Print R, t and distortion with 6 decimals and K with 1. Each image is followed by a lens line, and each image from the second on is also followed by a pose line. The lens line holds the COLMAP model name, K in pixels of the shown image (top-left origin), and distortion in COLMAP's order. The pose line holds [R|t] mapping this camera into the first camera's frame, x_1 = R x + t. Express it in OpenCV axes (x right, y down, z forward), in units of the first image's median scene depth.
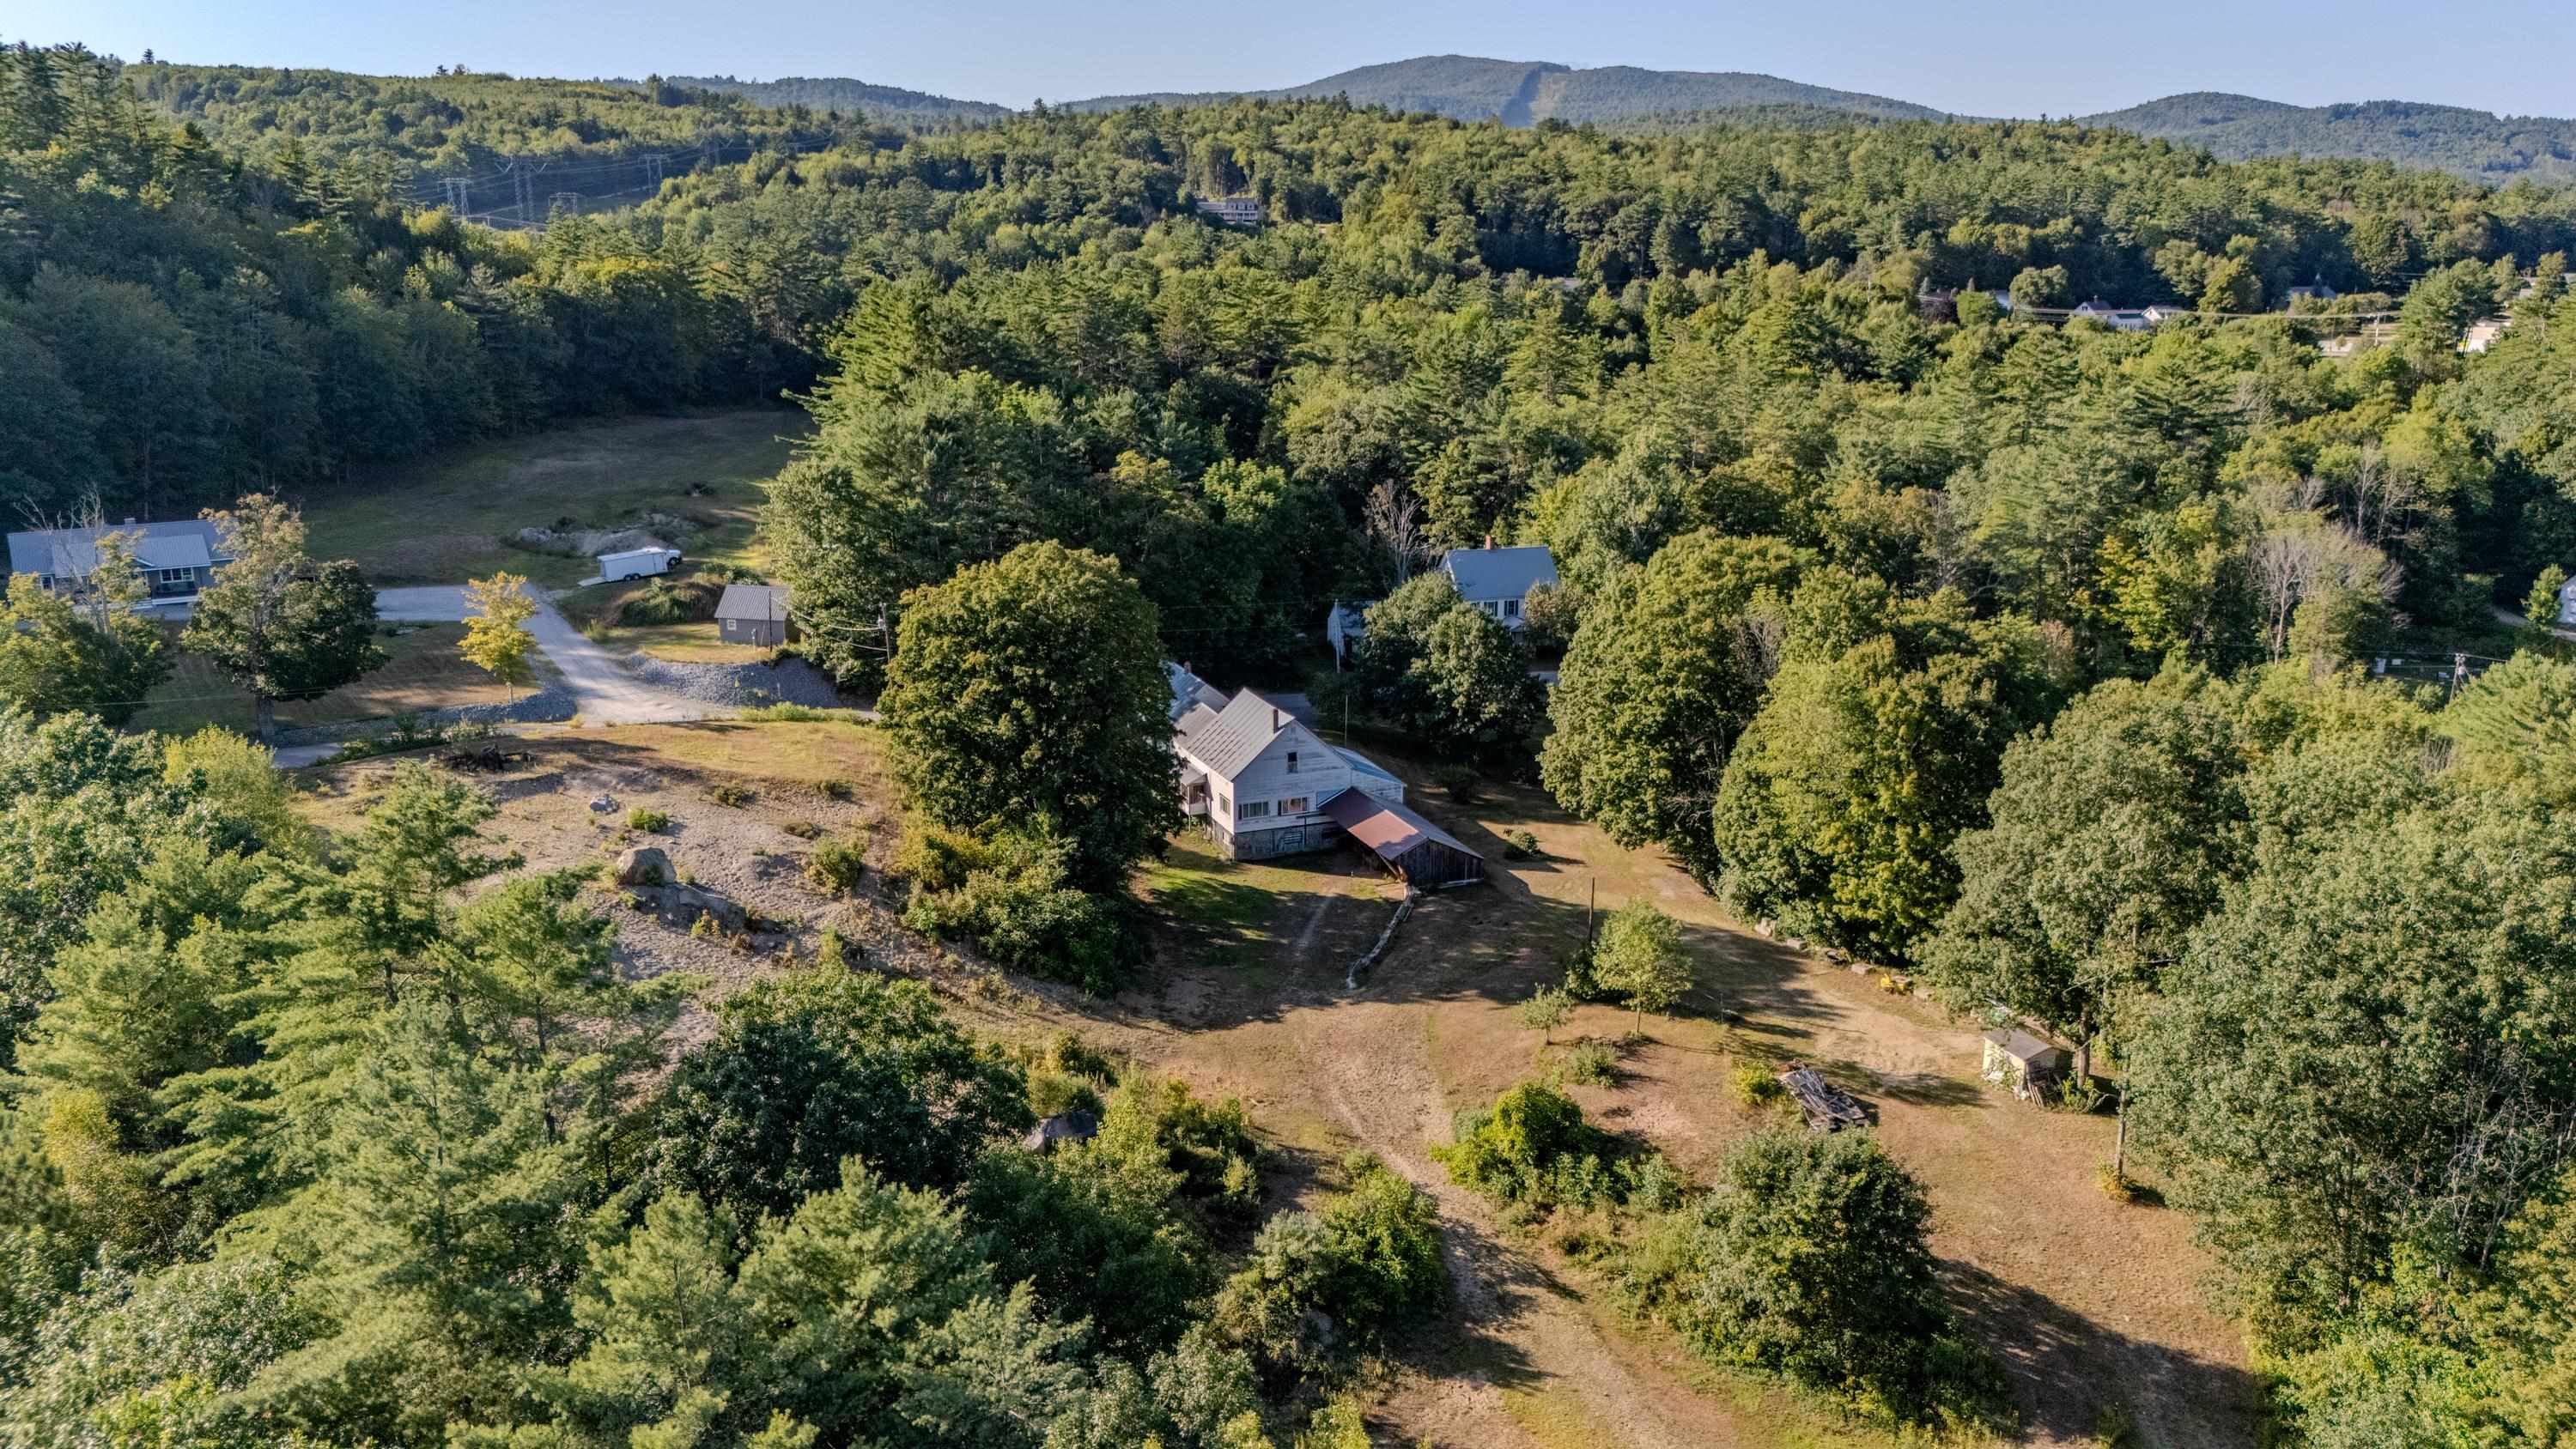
lens RADIAL K [[1905.5, 0, 1296.3], [0, 1905.5, 726.3], [0, 0, 1]] dist [0.068303, -0.074958]
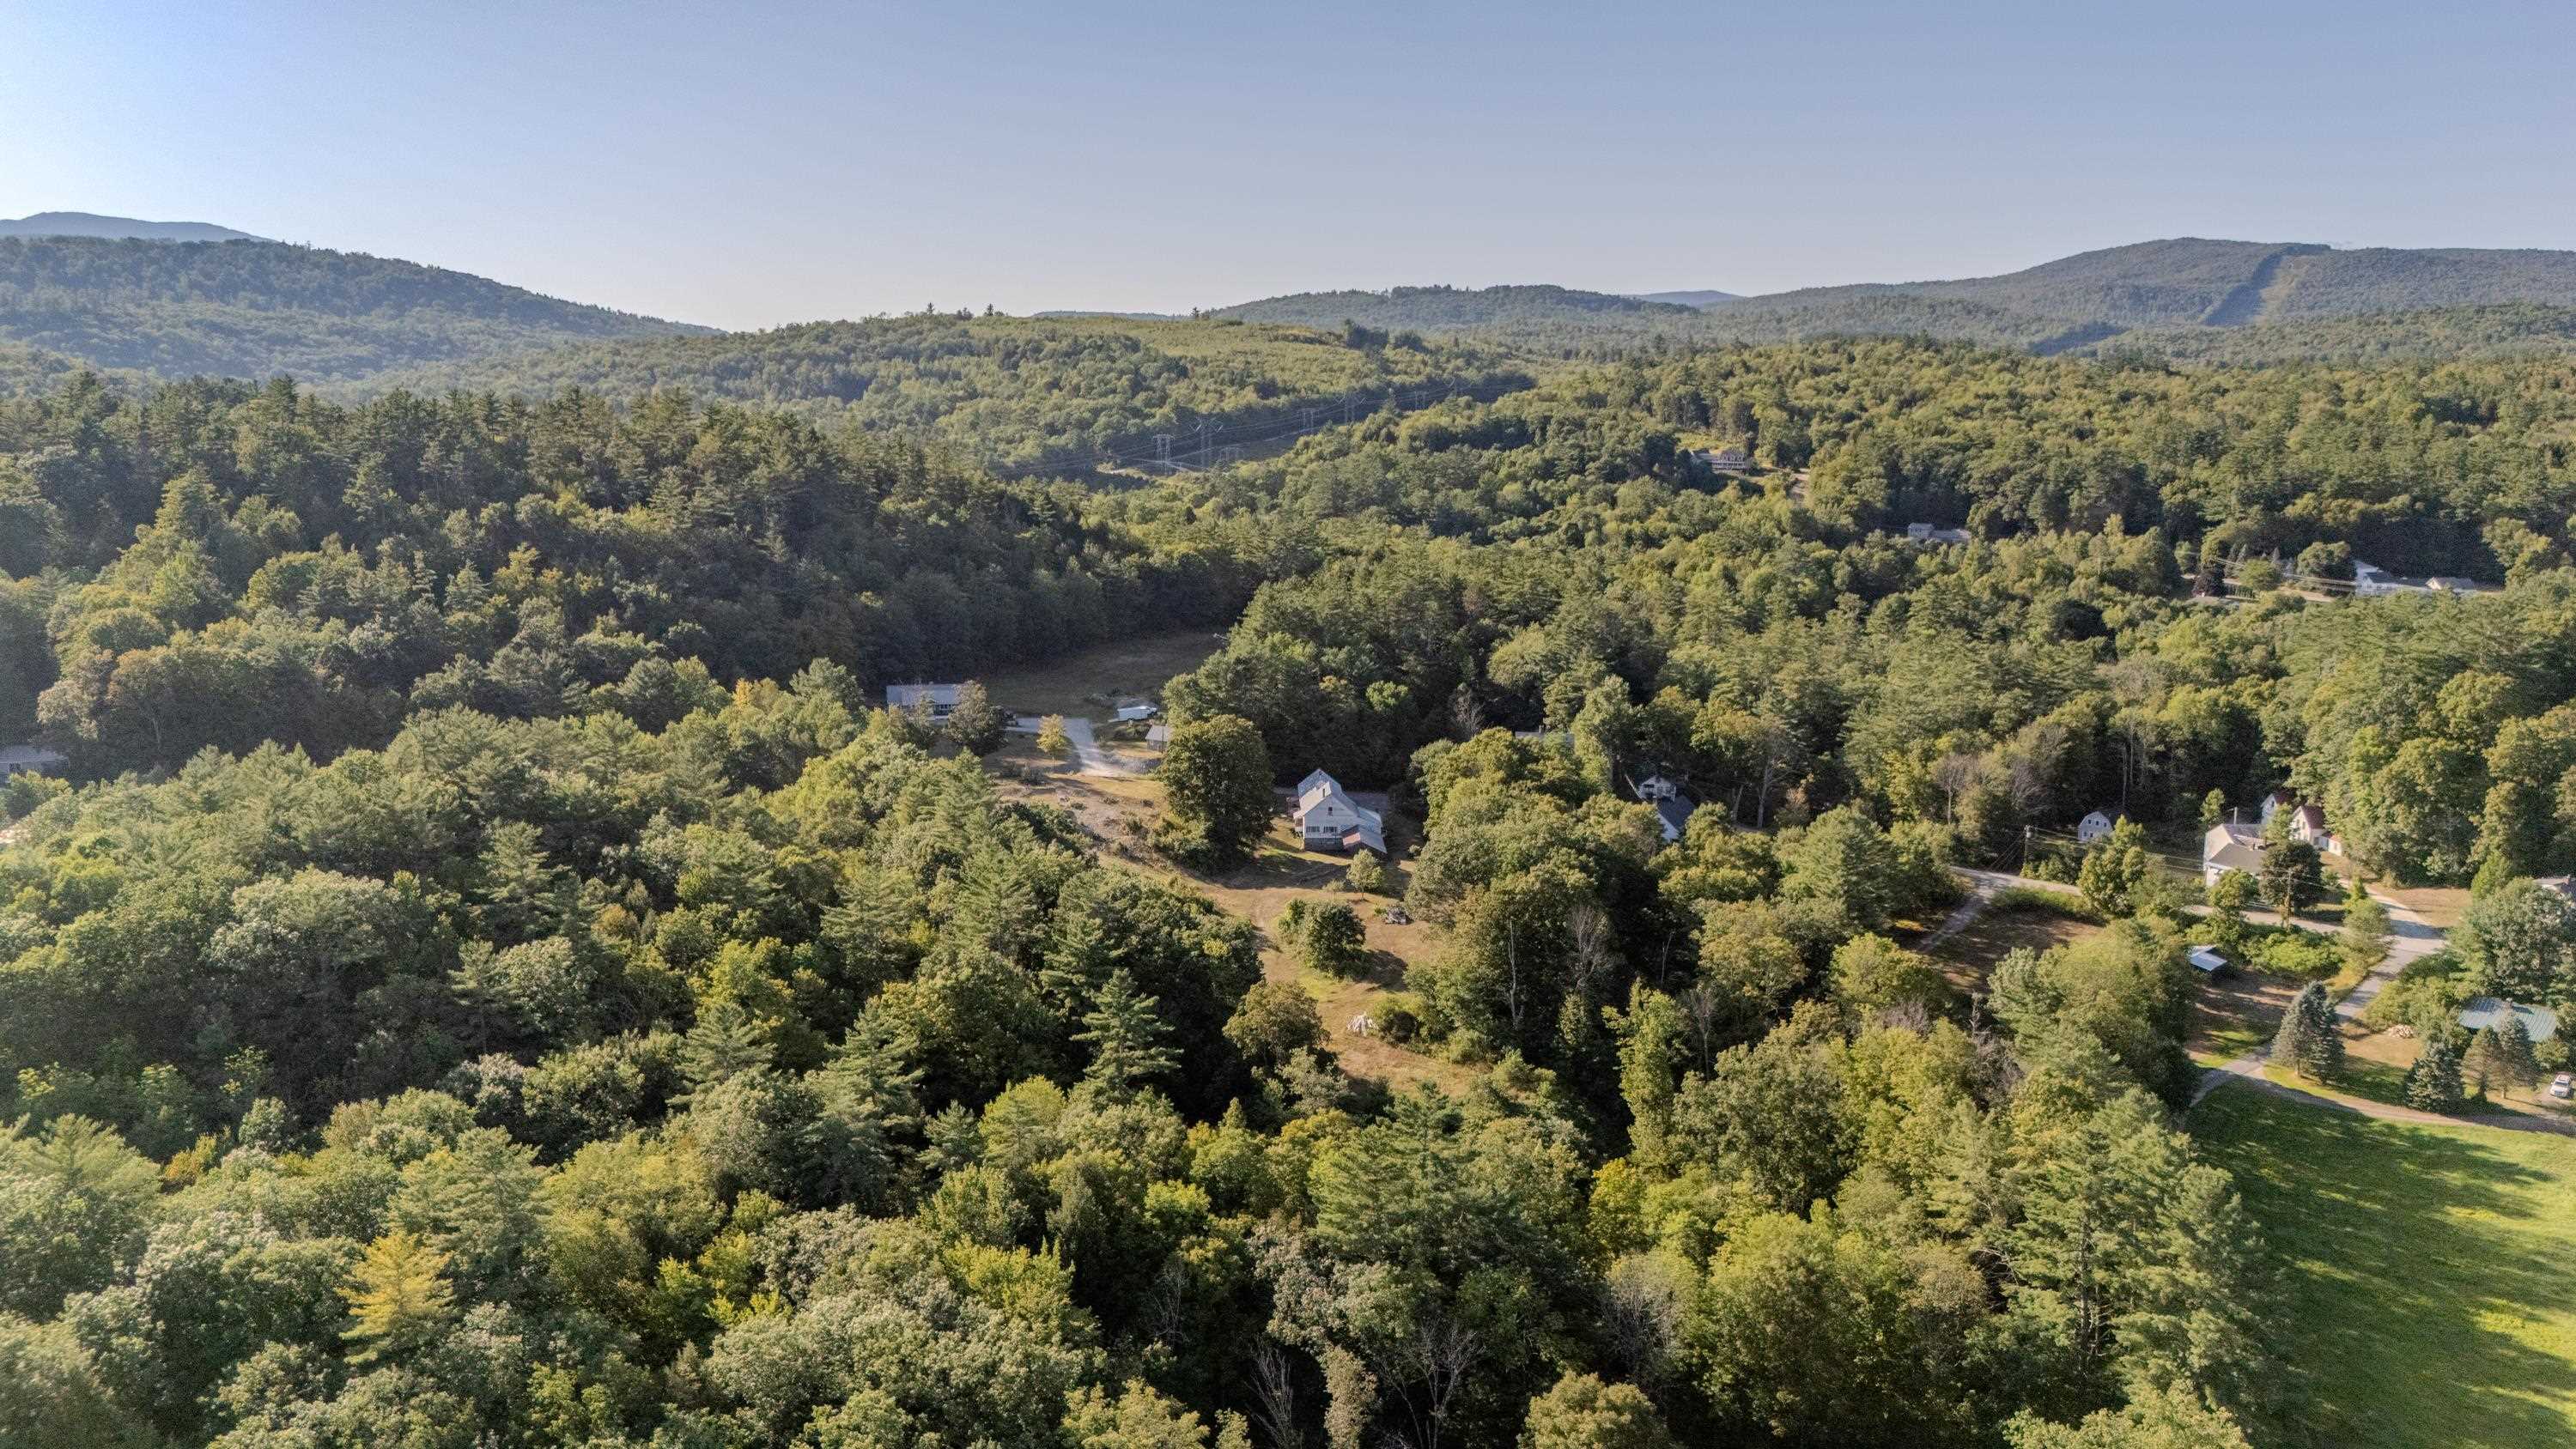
lens RADIAL K [[1905.5, 0, 1291.6], [0, 1905.5, 727.8], [0, 0, 1]] dist [0.068303, -0.074958]
pose [[0.934581, 0.065067, -0.349749, 0.201809], [-0.095105, 0.993046, -0.069389, 0.022040], [0.342802, 0.098112, 0.934270, -0.329293]]
